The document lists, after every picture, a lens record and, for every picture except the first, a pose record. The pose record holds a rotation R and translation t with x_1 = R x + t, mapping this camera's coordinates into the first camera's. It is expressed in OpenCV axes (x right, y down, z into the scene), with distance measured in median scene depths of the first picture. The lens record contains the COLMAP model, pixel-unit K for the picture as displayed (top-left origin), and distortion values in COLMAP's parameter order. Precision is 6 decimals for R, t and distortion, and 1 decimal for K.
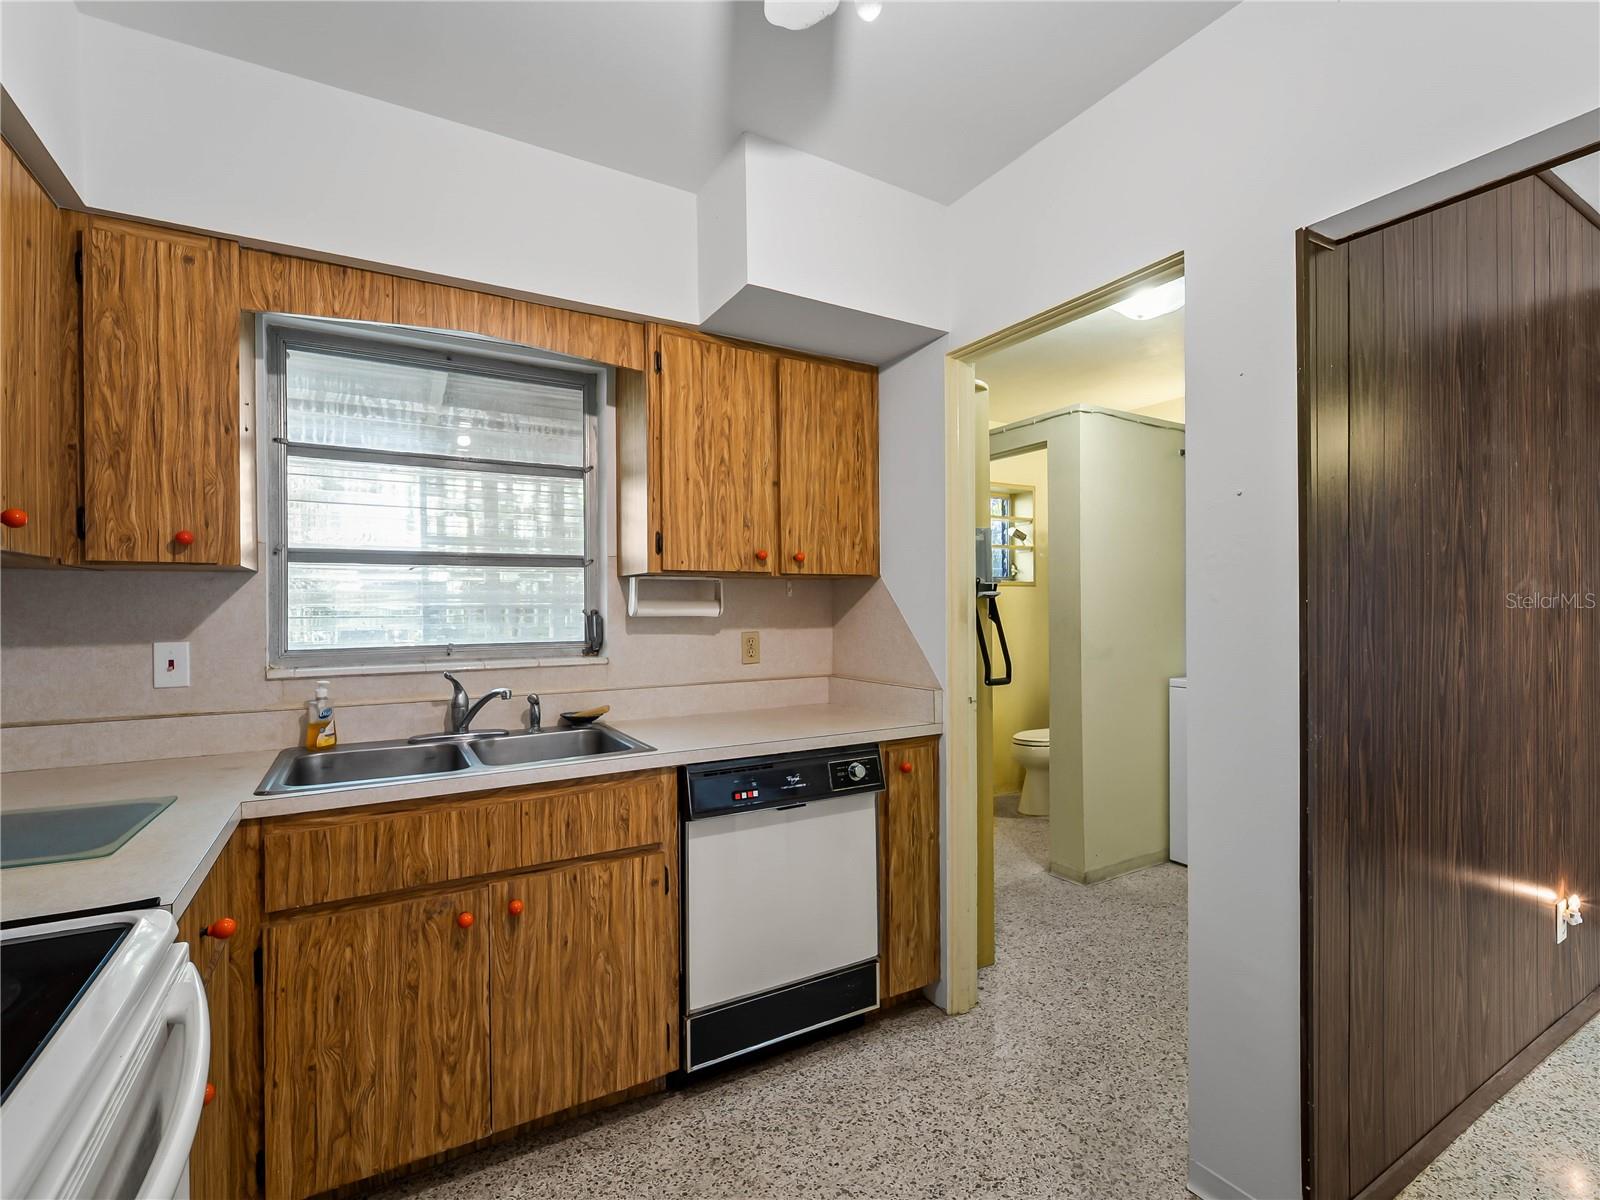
lens RADIAL K [[718.8, 0, 807.9], [0, 718.8, 607.7], [0, 0, 1]] dist [-0.002183, -0.001431]
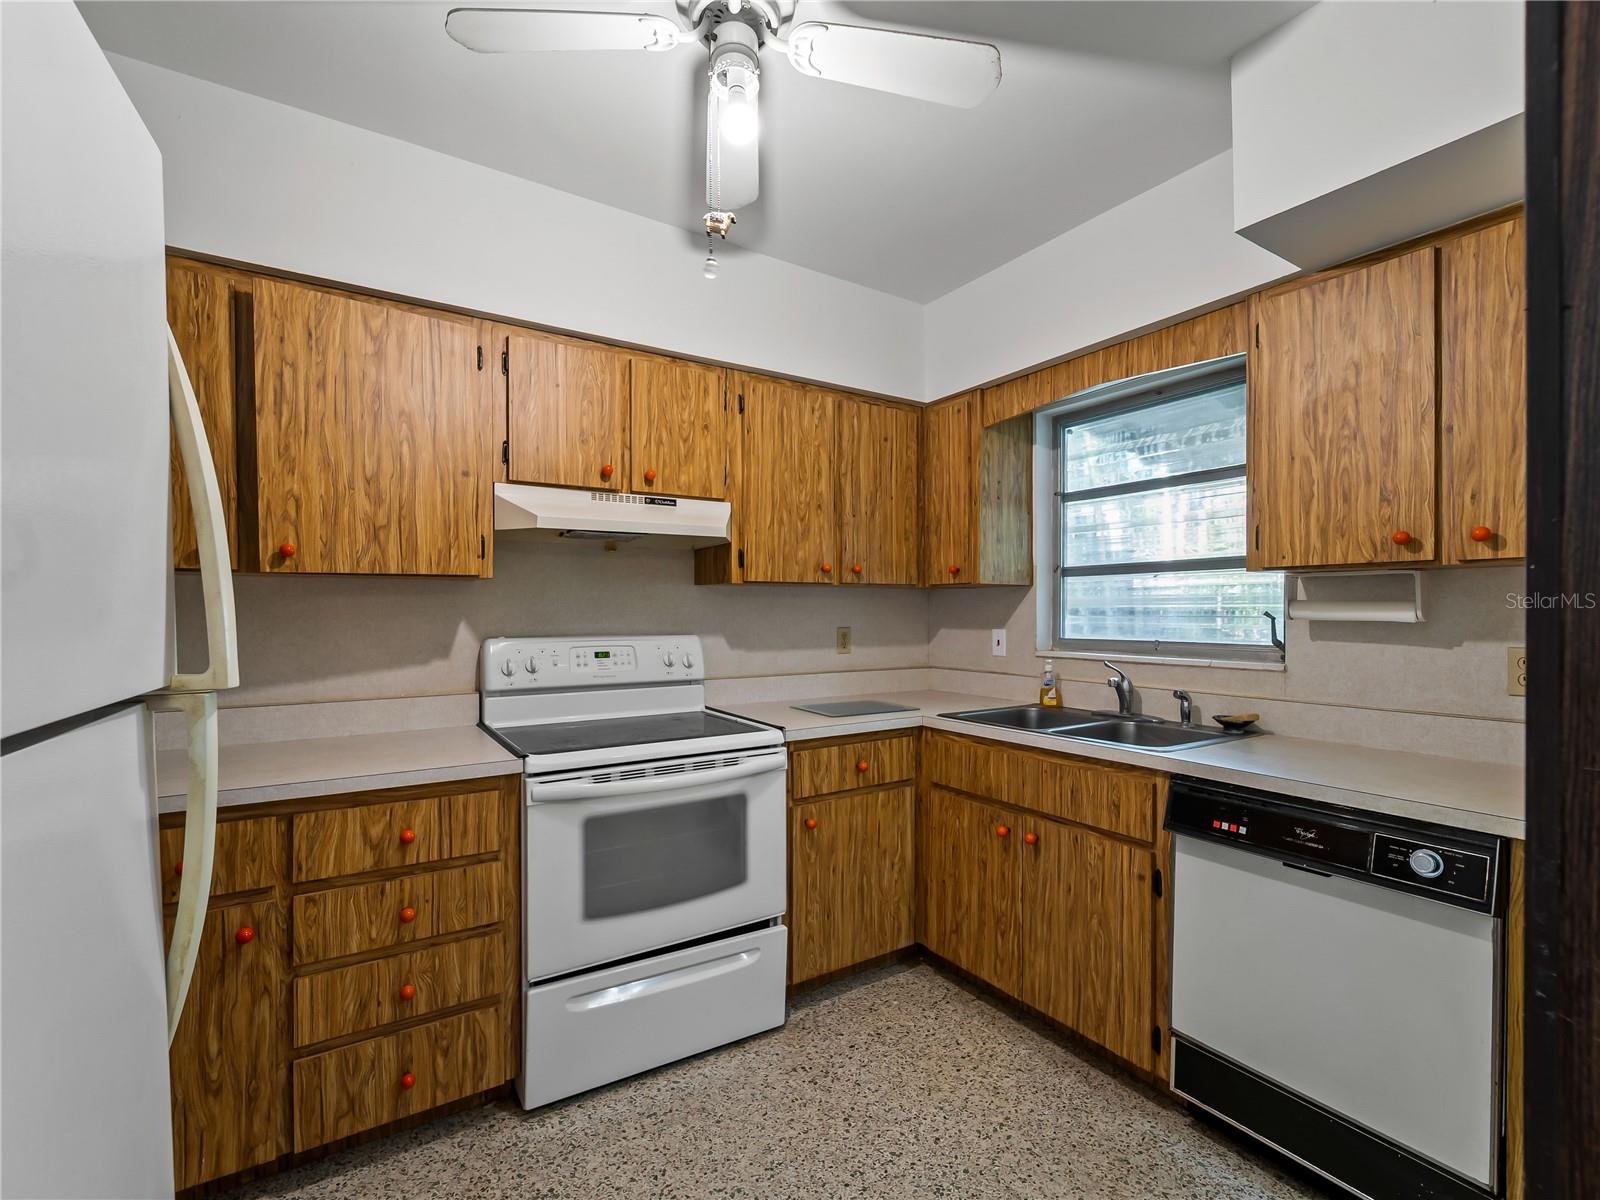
lens RADIAL K [[718.8, 0, 807.9], [0, 718.8, 607.7], [0, 0, 1]] dist [-0.002183, -0.001431]
pose [[0.062564, 0.002742, -0.998037, 0.761172], [0.001094, 0.999995, 0.002816, -0.007019], [0.998040, -0.001268, 0.062561, 0.447458]]
